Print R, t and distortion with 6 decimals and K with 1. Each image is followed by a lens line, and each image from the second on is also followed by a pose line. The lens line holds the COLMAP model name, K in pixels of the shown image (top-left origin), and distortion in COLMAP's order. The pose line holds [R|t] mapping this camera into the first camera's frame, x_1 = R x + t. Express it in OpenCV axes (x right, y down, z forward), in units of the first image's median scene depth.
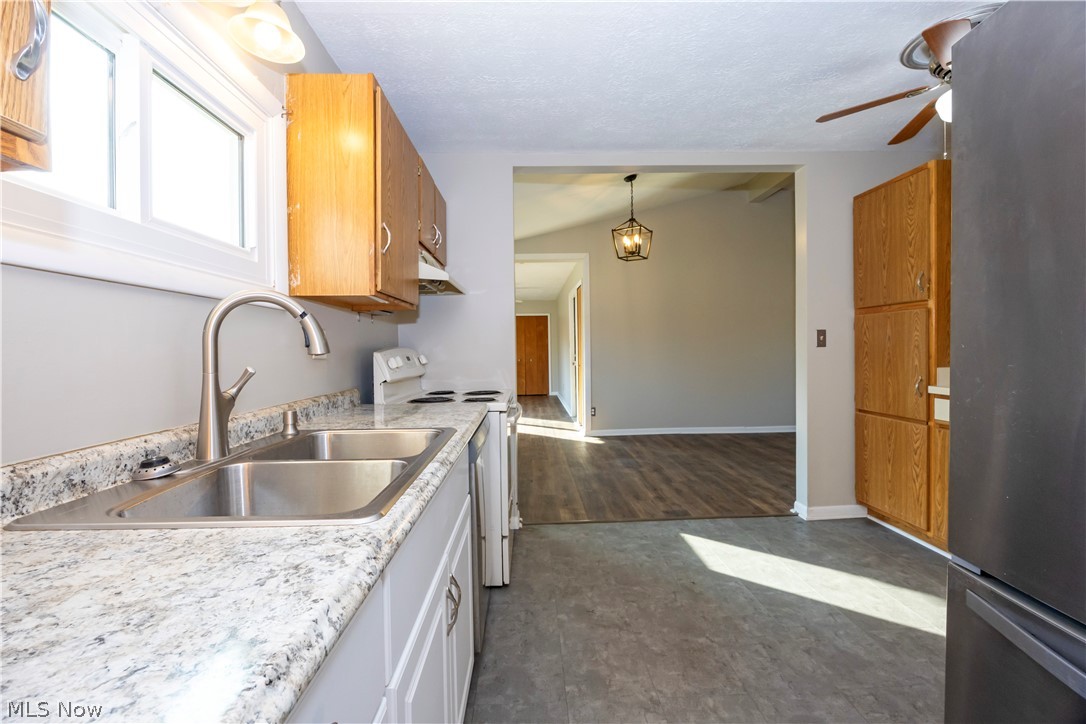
lens RADIAL K [[496.9, 0, 544.8], [0, 496.9, 356.5], [0, 0, 1]] dist [-0.000388, 0.000601]
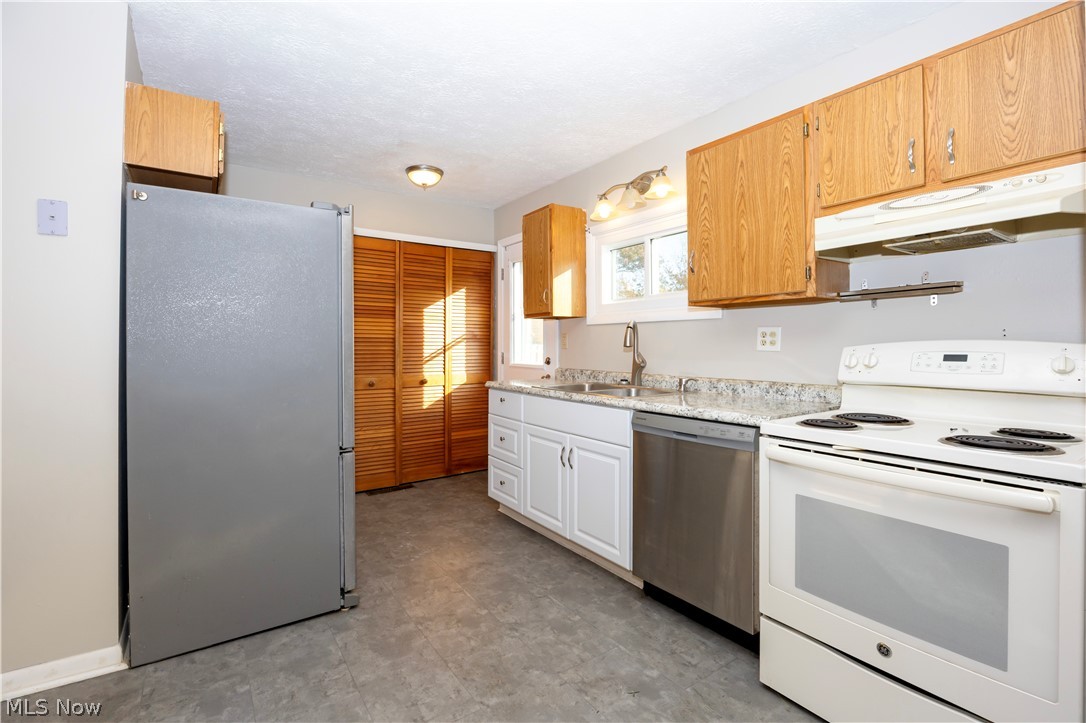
lens RADIAL K [[496.9, 0, 545.0], [0, 496.9, 352.7], [0, 0, 1]] dist [-0.000388, 0.000601]
pose [[-0.843743, 0.021881, -0.536301, 0.753734], [0.006267, 0.999502, 0.030919, -0.045778], [0.536711, 0.022726, -0.843460, 1.931629]]
